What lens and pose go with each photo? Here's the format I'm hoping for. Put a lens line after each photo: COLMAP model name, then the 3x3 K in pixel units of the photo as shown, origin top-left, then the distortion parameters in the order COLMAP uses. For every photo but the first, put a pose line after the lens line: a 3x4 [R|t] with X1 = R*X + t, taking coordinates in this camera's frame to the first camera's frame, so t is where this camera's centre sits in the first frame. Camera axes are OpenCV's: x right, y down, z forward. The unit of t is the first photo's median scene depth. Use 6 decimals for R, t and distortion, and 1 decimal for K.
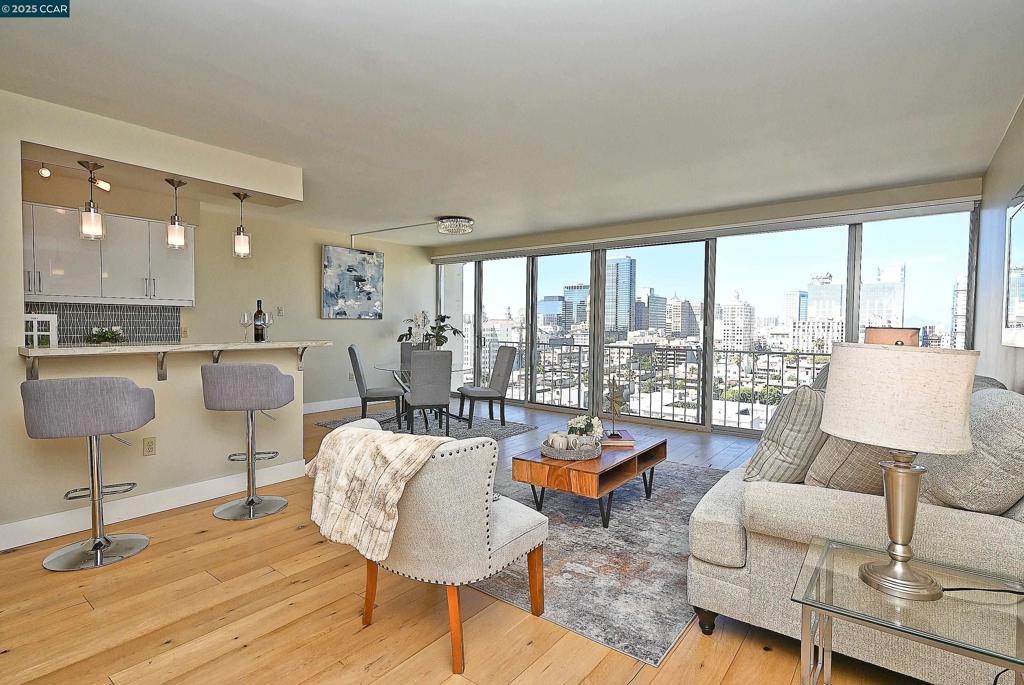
lens RADIAL K [[508.3, 0, 506.8], [0, 508.3, 341.9], [0, 0, 1]] dist [-0.000596, 0.000214]
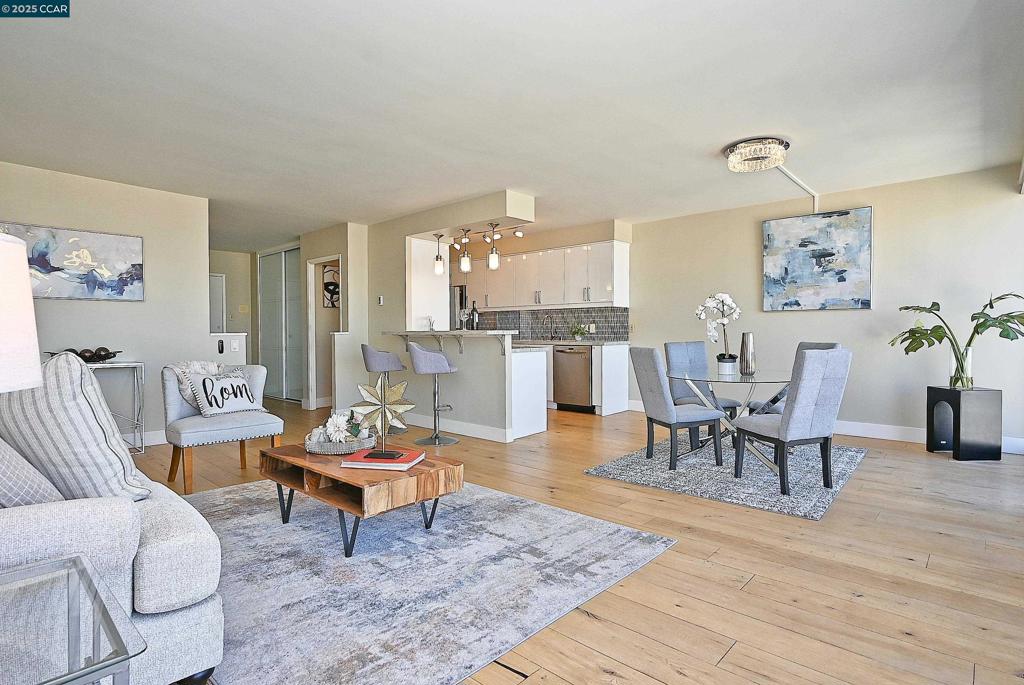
lens RADIAL K [[515.0, 0, 509.4], [0, 515.0, 343.4], [0, 0, 1]] dist [-0.005202, 0.001033]
pose [[-0.075416, 0.015480, -0.997032, 0.439088], [-0.031619, 0.999340, 0.017908, 0.002805], [0.996651, 0.032875, -0.074877, 0.584182]]
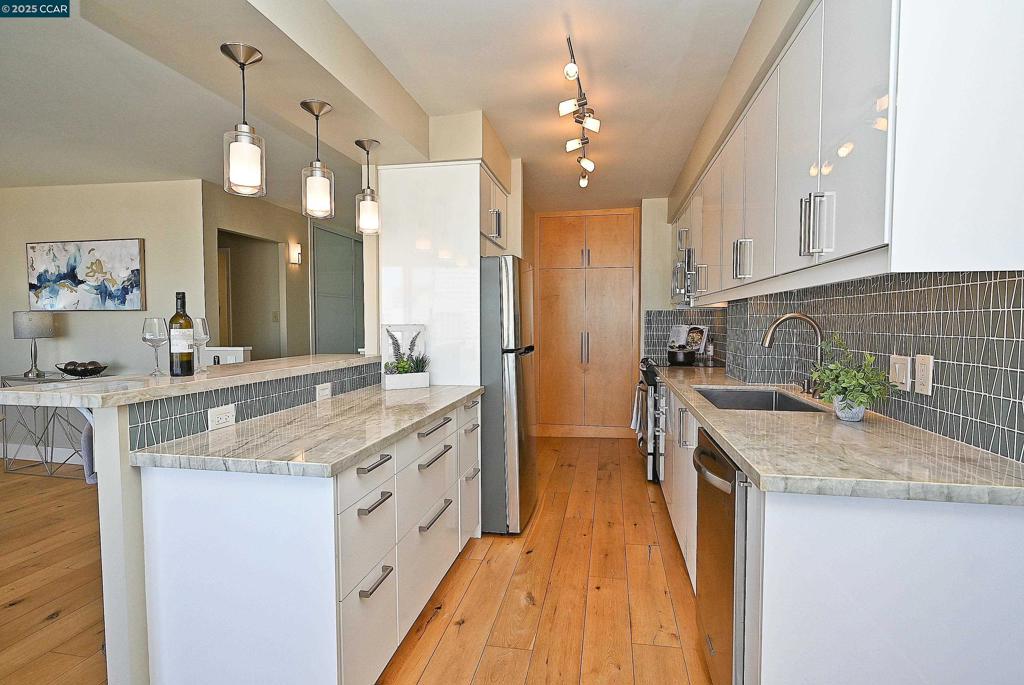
lens RADIAL K [[515.0, 0, 509.4], [0, 515.0, 343.4], [0, 0, 1]] dist [-0.005202, 0.001033]
pose [[-0.886387, 0.009362, -0.462851, -0.261729], [-0.024635, 0.997425, 0.067352, -0.035919], [0.462290, 0.071102, -0.883874, 0.777421]]
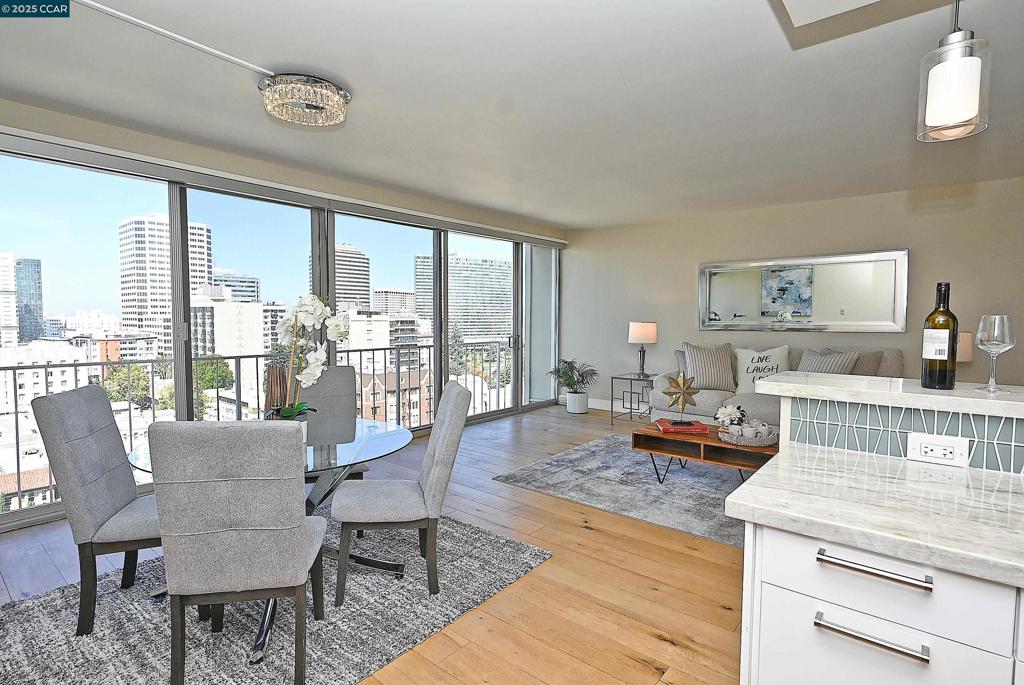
lens RADIAL K [[515.0, 0, 509.4], [0, 515.0, 343.4], [0, 0, 1]] dist [-0.005202, 0.001033]
pose [[0.016417, -0.063562, 0.997843, -0.429982], [0.031914, 0.997502, 0.063016, -0.034889], [-0.999356, 0.030810, 0.018404, 0.642259]]
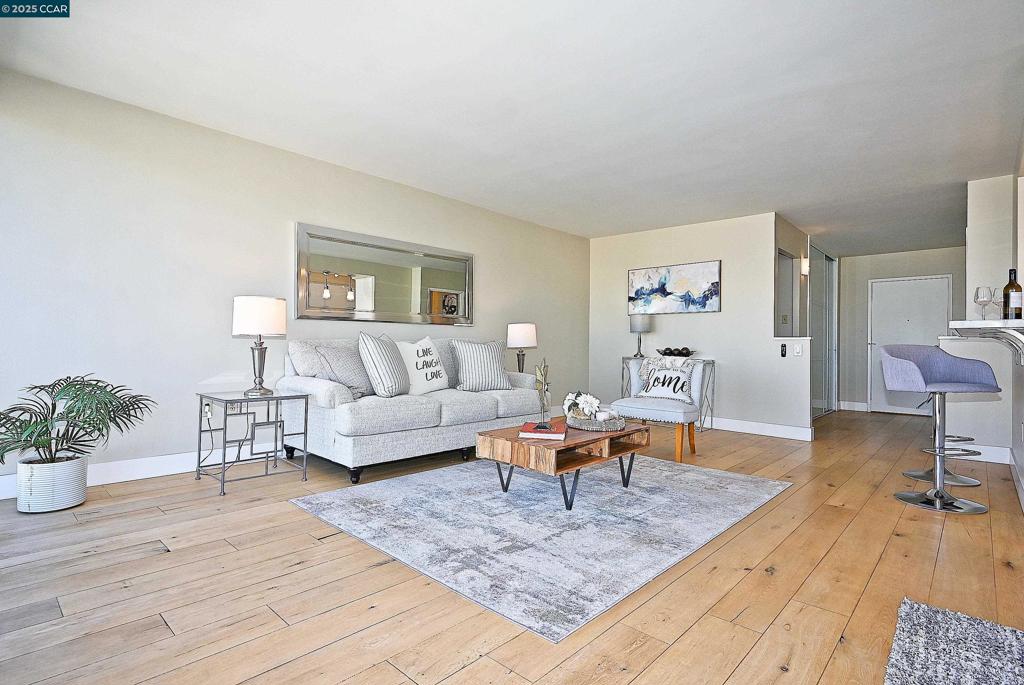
lens RADIAL K [[502.8, 0, 514.7], [0, 502.8, 338.4], [0, 0, 1]] dist [-0.005573, -0.000379]
pose [[-0.997562, -0.019983, 0.066860, 0.097442], [-0.018978, 0.999698, 0.015628, 0.011318], [-0.067152, 0.014321, -0.997640, 0.874706]]
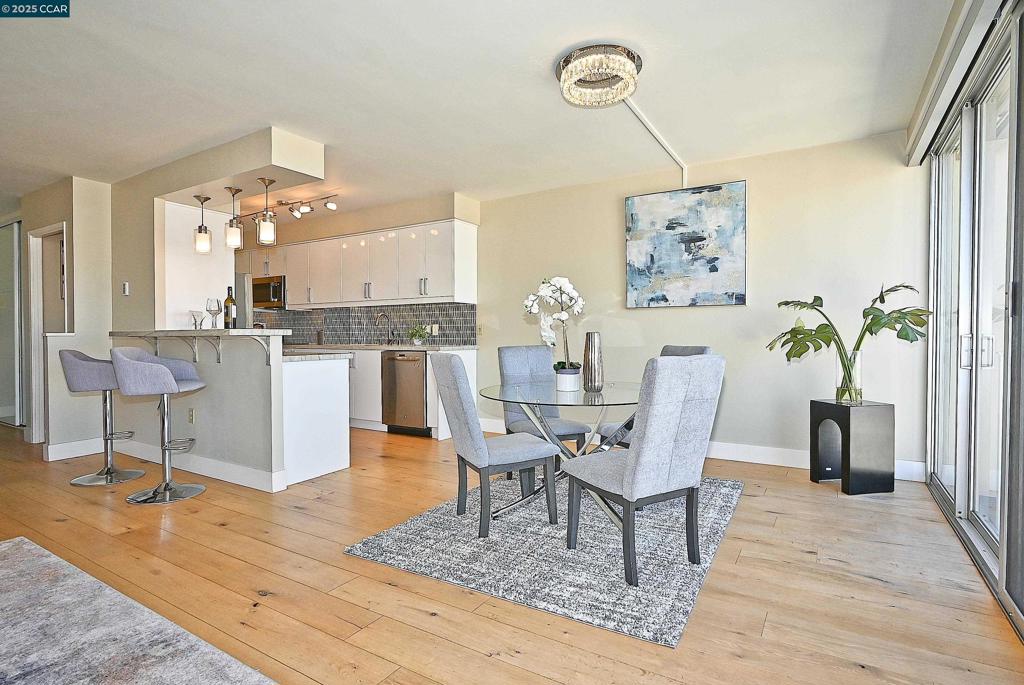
lens RADIAL K [[515.0, 0, 509.4], [0, 515.0, 343.4], [0, 0, 1]] dist [-0.005202, 0.001033]
pose [[0.113487, 0.004818, -0.993528, 0.259037], [-0.031420, 0.999505, 0.001258, 0.003123], [0.993043, 0.031074, 0.113582, 0.686262]]
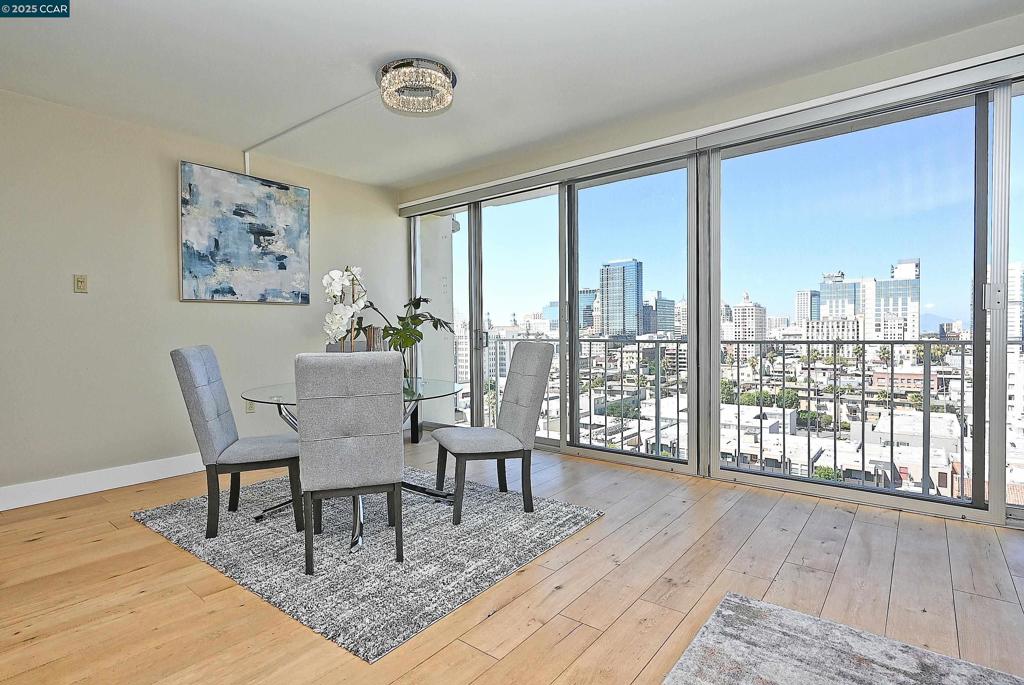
lens RADIAL K [[515.0, 0, 509.4], [0, 515.0, 343.4], [0, 0, 1]] dist [-0.005202, 0.001033]
pose [[0.999749, -0.021464, -0.006383, -0.014711], [0.021393, 0.999711, -0.010939, 0.011531], [0.006616, 0.010800, 0.999920, 0.412091]]
